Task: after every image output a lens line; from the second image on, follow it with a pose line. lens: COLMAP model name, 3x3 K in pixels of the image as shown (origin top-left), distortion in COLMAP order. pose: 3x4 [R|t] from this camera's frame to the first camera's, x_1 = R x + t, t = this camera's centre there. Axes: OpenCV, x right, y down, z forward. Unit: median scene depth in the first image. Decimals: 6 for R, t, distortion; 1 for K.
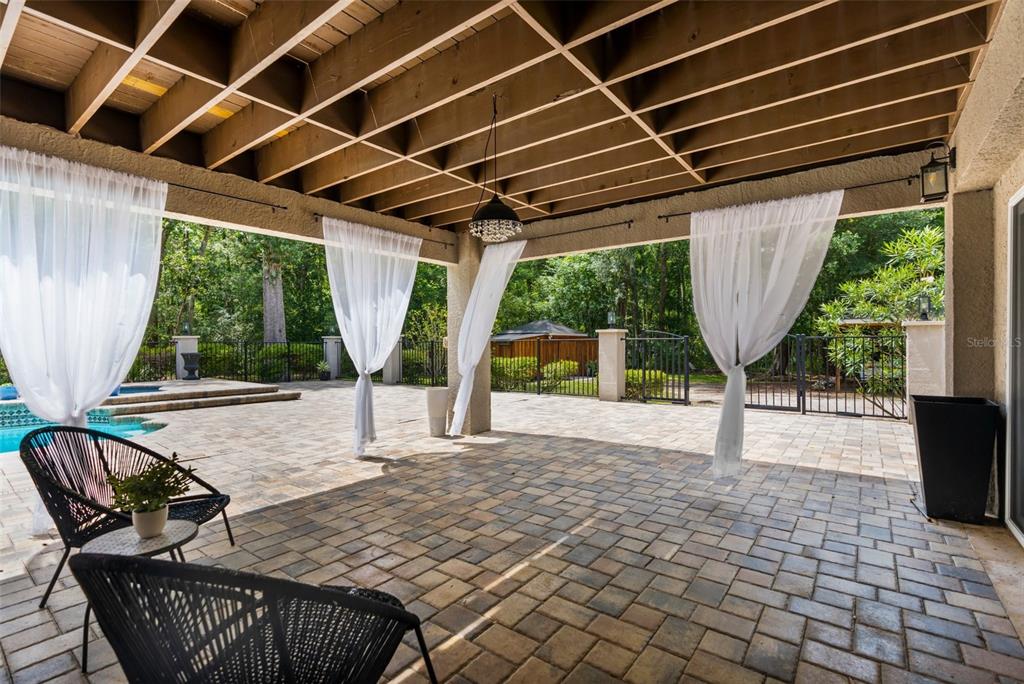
lens RADIAL K [[458.8, 0, 512.0], [0, 458.8, 342.0], [0, 0, 1]] dist [-0.000817, 0.000693]
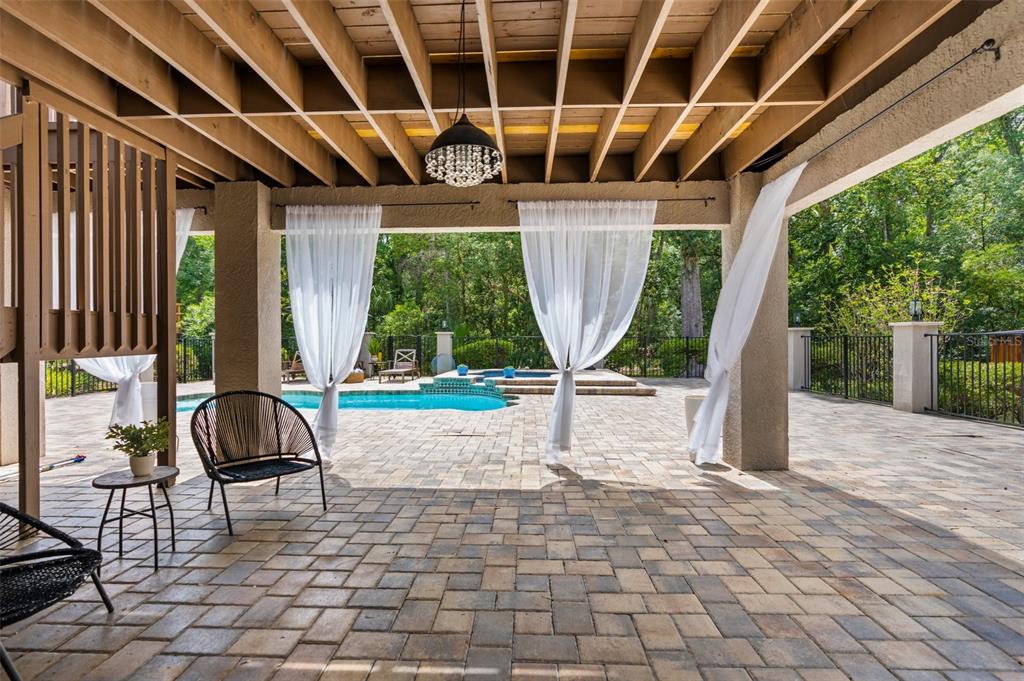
lens RADIAL K [[470.4, 0, 512.0], [0, 470.4, 340.5], [0, 0, 1]] dist [-0.023830, 0.012397]
pose [[0.587731, 0.006362, -0.809031, 0.423884], [-0.002289, 0.999978, 0.006201, 0.008234], [0.809053, -0.001793, 0.587733, 0.482378]]
